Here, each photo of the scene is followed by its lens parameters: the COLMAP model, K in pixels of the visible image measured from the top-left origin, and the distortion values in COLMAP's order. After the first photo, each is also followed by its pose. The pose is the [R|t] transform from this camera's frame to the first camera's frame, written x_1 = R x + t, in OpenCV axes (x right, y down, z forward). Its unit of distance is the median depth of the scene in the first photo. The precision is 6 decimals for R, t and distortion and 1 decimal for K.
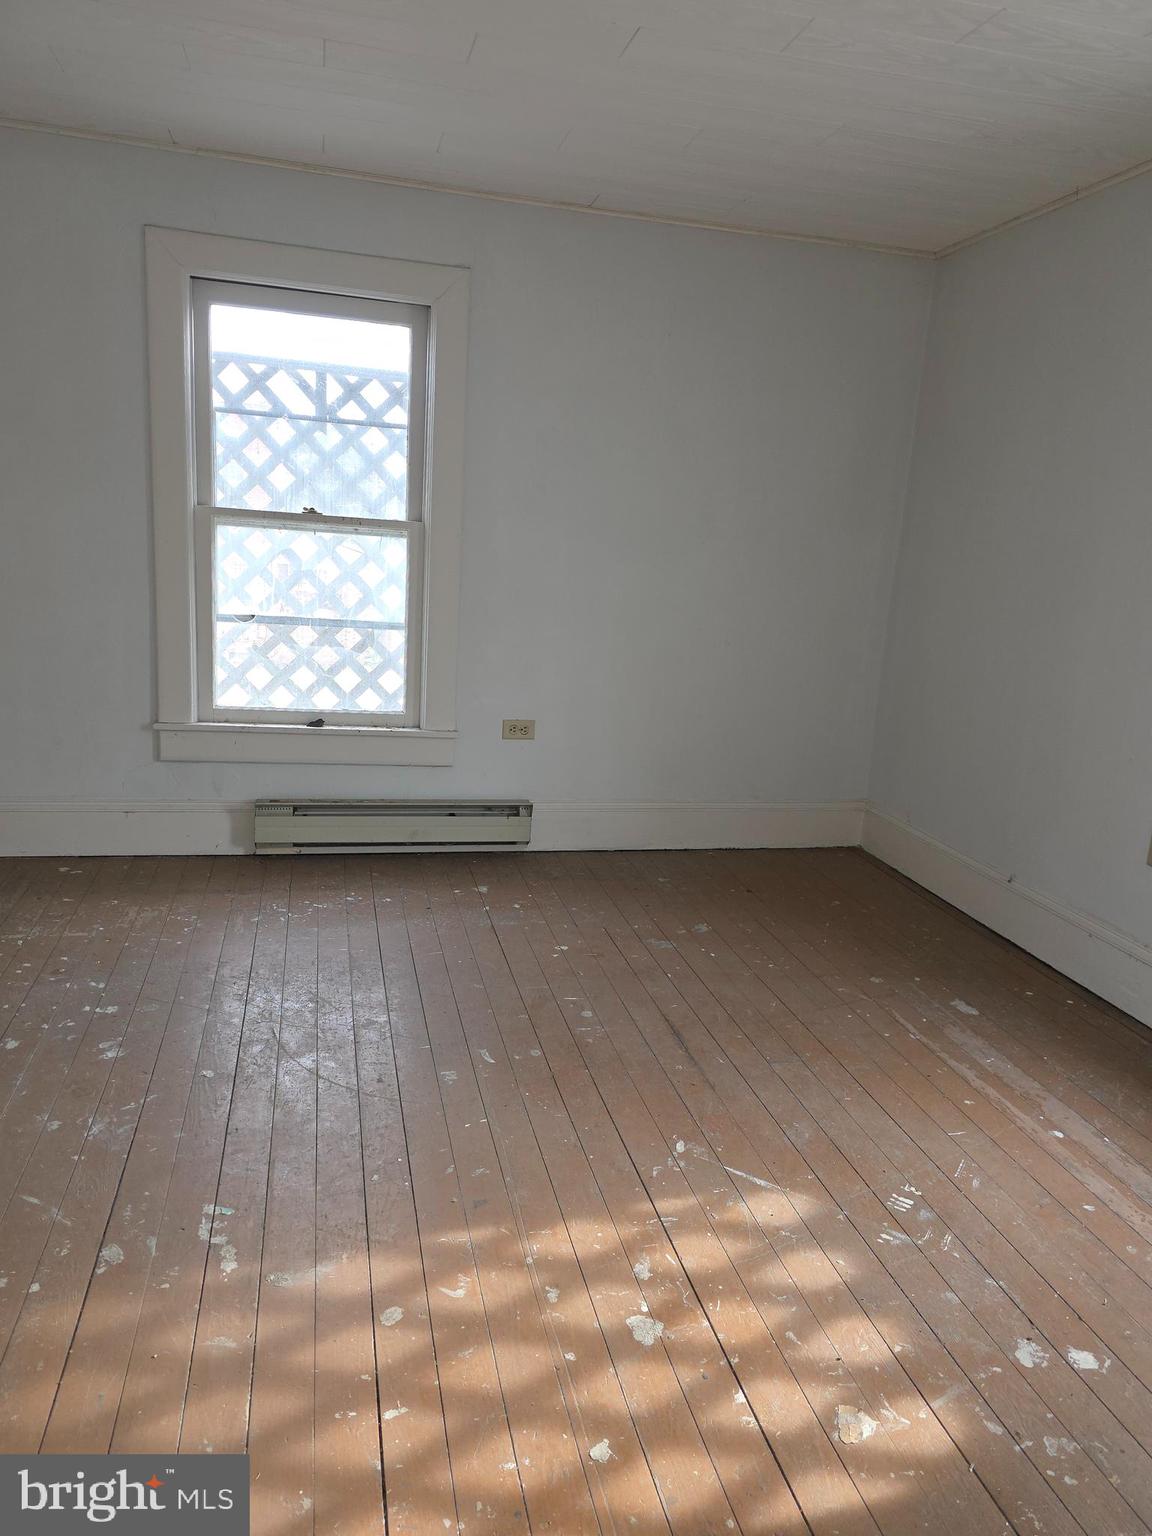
lens RADIAL K [[1042.4, 0, 560.8], [0, 1042.4, 777.7], [0, 0, 1]] dist [0.061456, -0.052975]
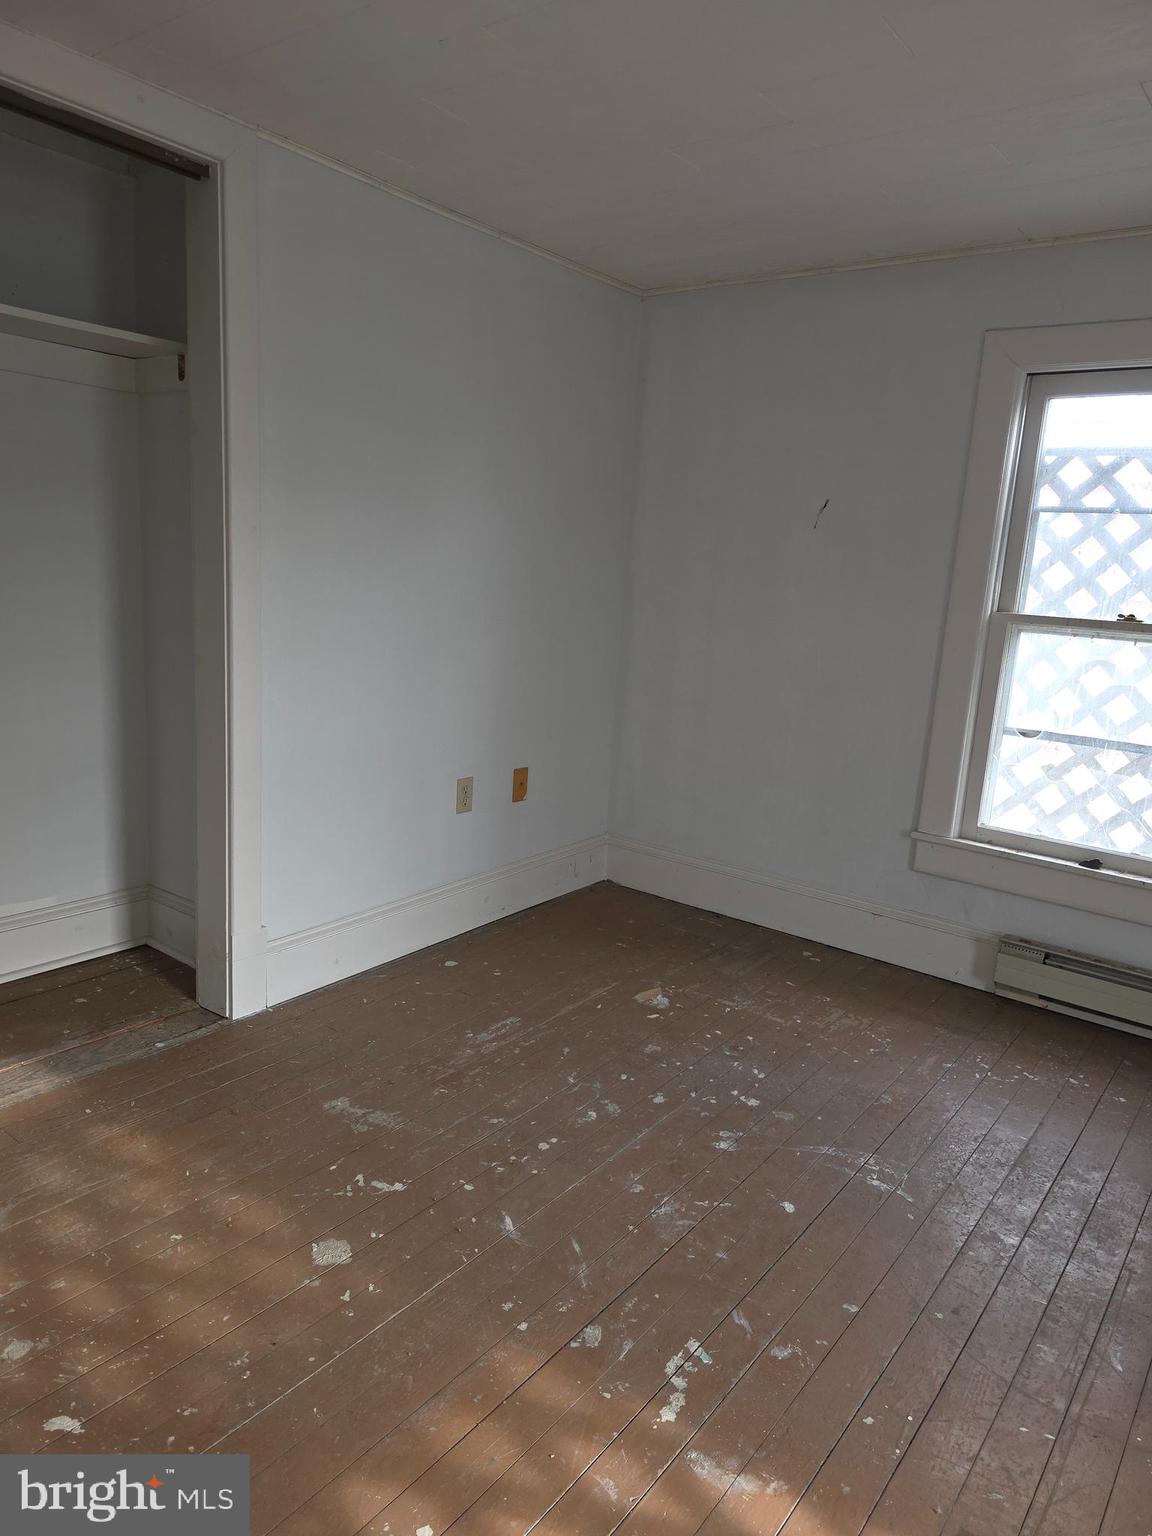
lens RADIAL K [[1046.2, 0, 573.8], [0, 1046.2, 780.8], [0, 0, 1]] dist [0.066881, -0.061515]
pose [[0.636372, 0.136830, -0.759150, 0.200404], [-0.197372, 0.980264, 0.011233, -0.063883], [0.745705, 0.142686, 0.650819, 0.171892]]
